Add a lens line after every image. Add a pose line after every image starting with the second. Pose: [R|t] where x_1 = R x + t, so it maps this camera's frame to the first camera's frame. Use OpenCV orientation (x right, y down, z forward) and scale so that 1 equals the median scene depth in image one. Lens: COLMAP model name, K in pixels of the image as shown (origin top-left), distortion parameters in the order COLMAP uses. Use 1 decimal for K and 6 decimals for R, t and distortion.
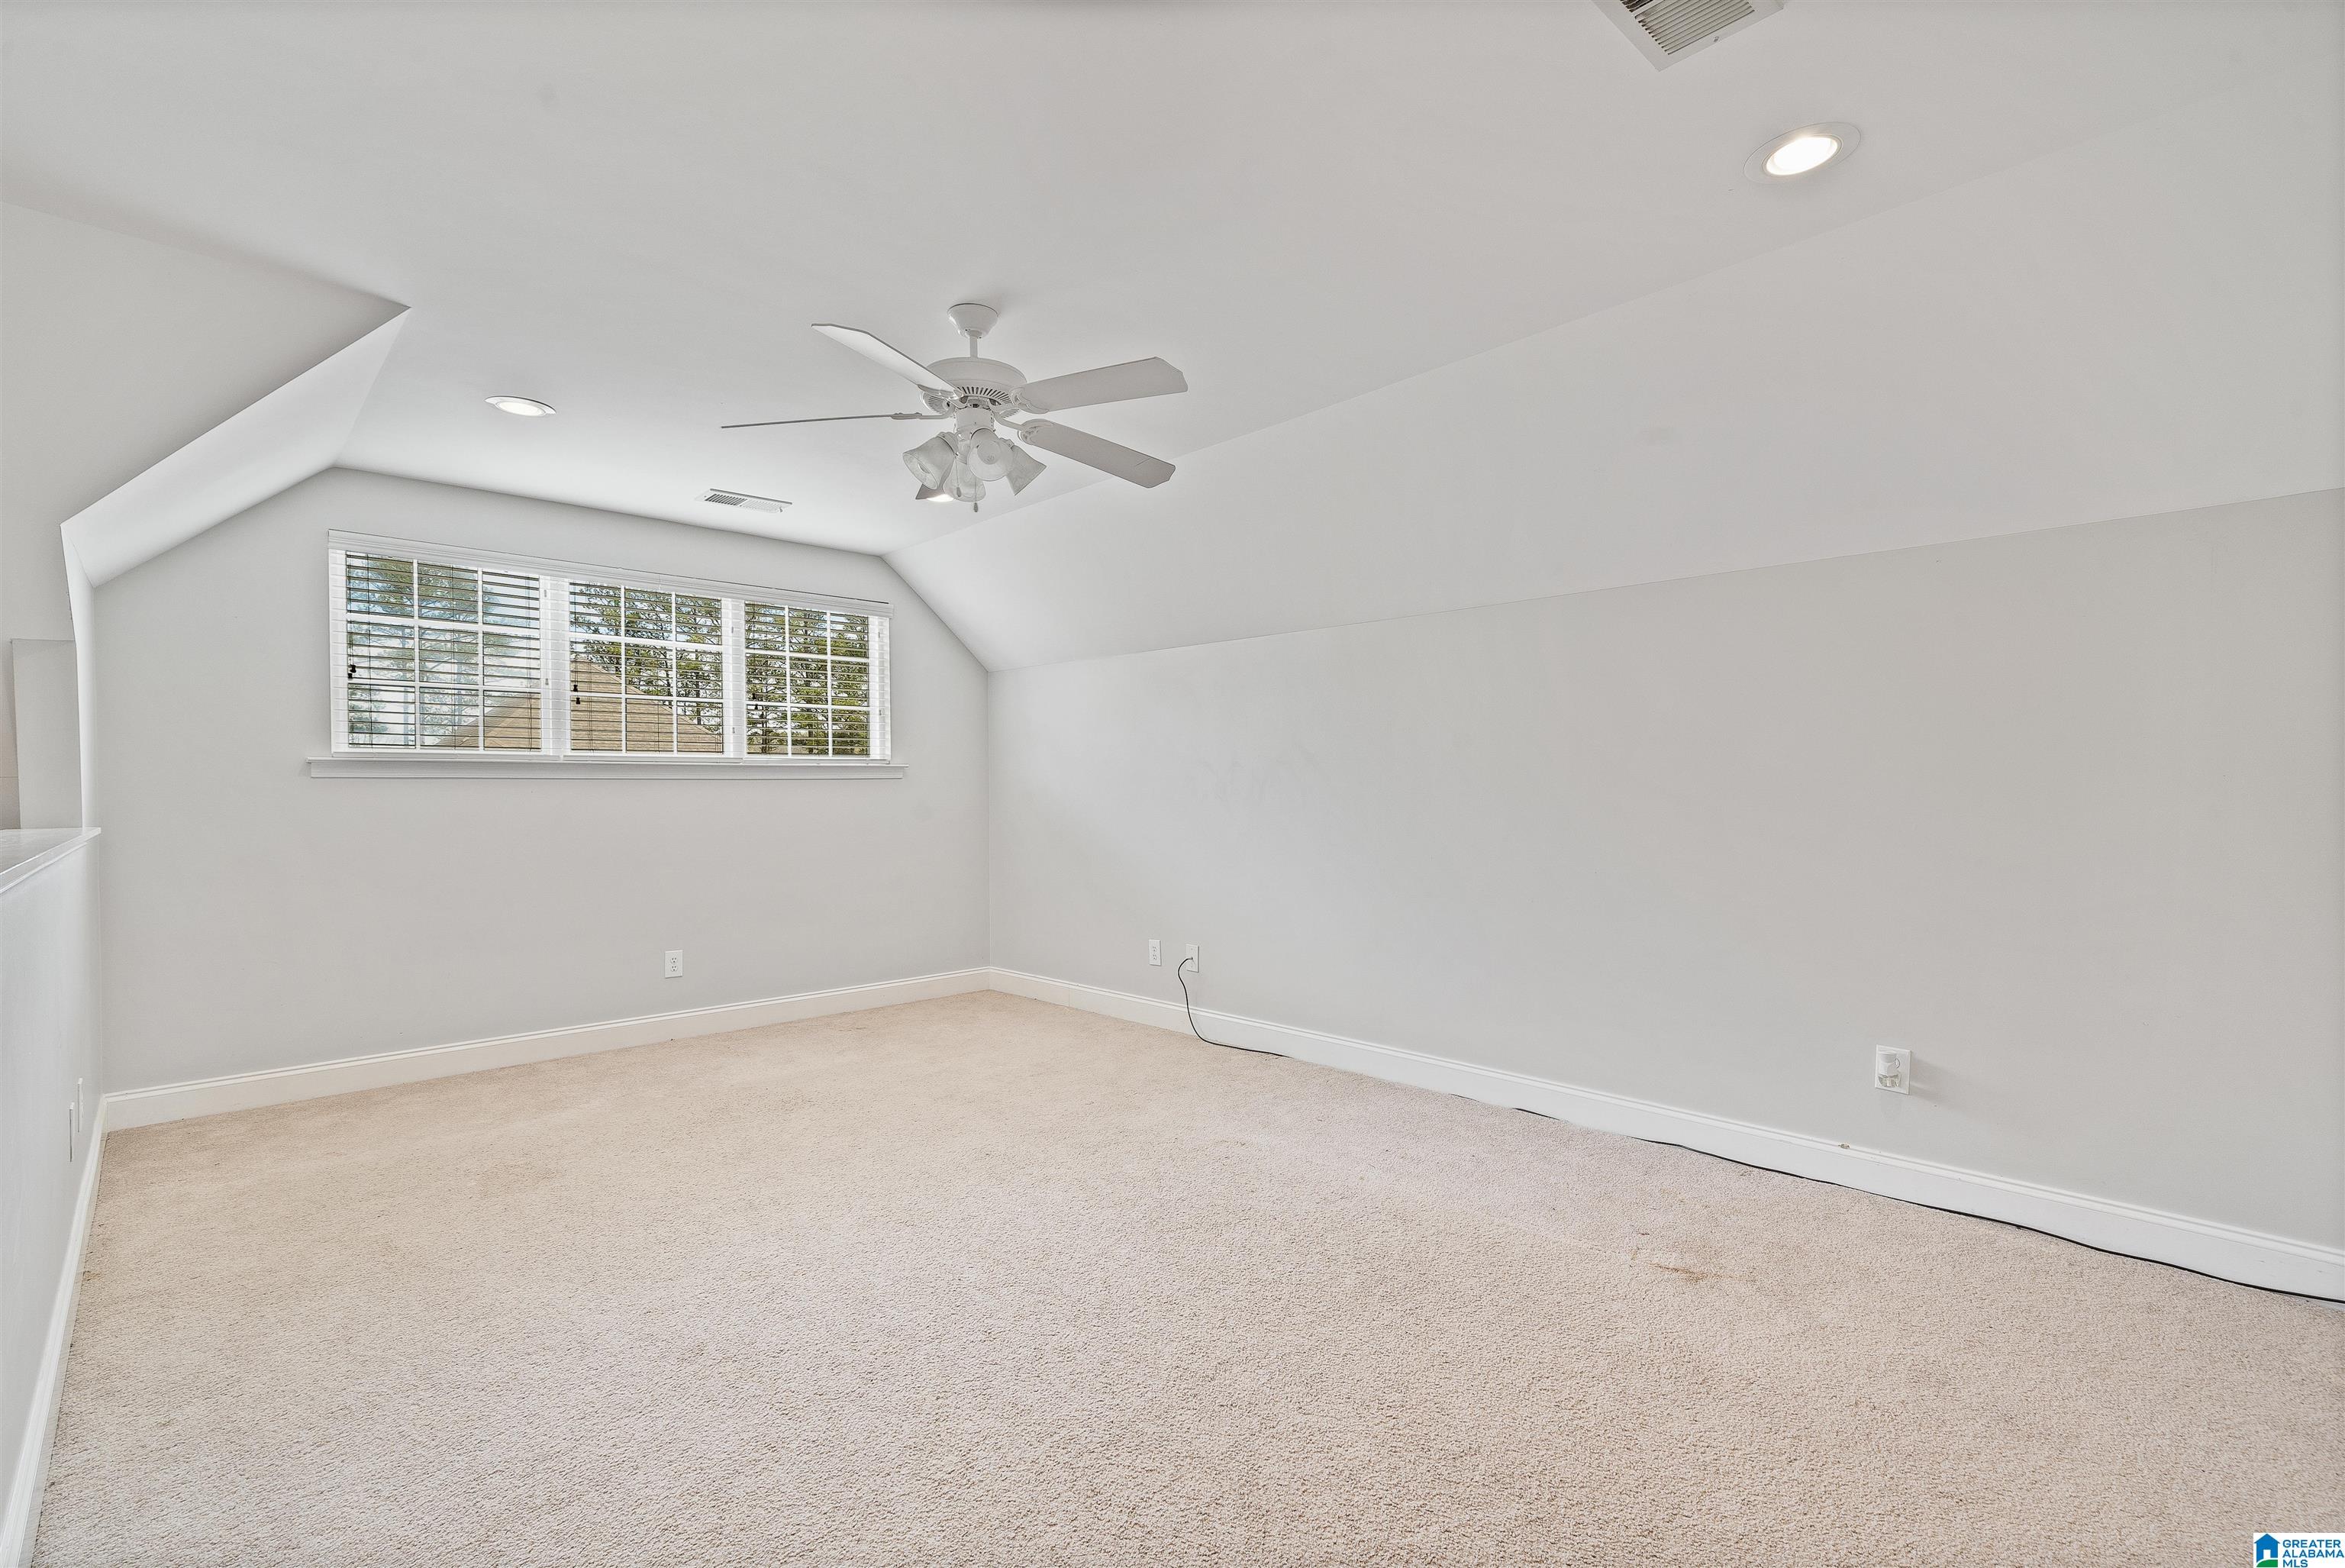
lens RADIAL K [[1046.8, 0, 1169.9], [0, 1046.8, 790.0], [0, 0, 1]] dist [-0.000438, -0.000073]
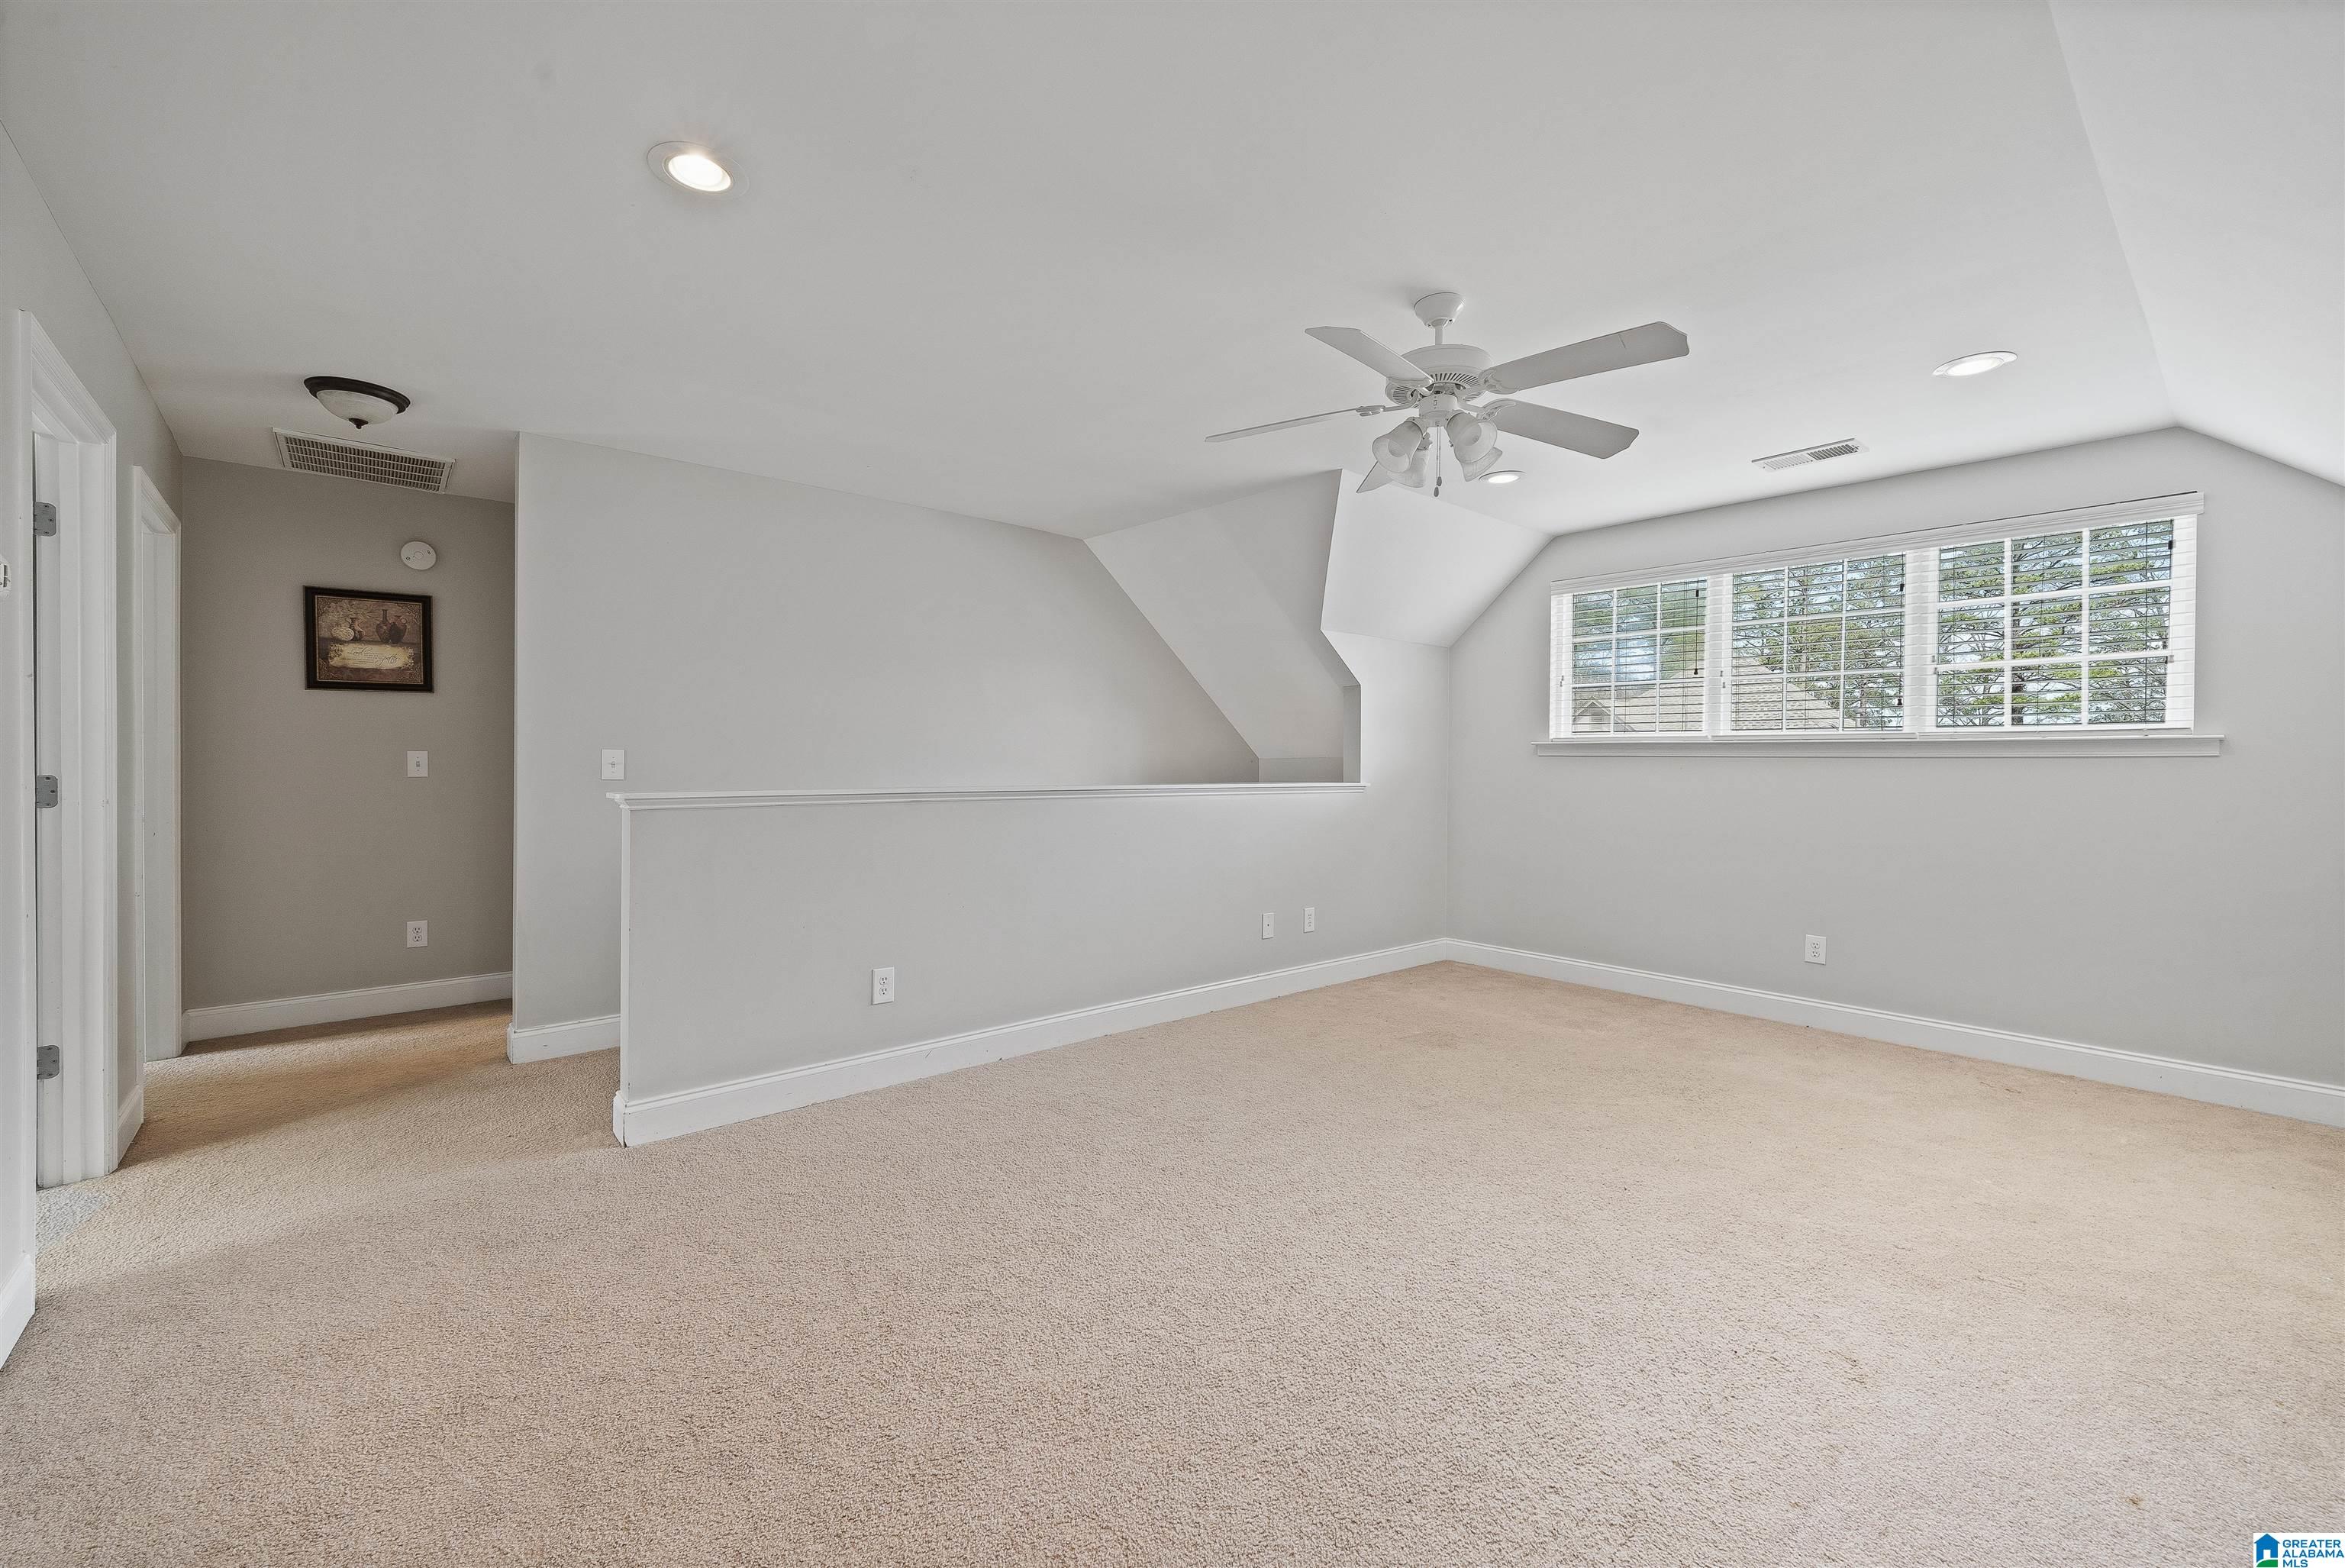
lens RADIAL K [[960.9, 0, 1165.4], [0, 960.9, 773.3], [0, 0, 1]] dist [-0.008117, 0.002477]
pose [[-0.057854, 0.016625, -0.998187, 0.436516], [-0.010457, 0.999796, 0.017258, -0.004635], [0.998270, 0.011436, -0.057668, 0.452702]]
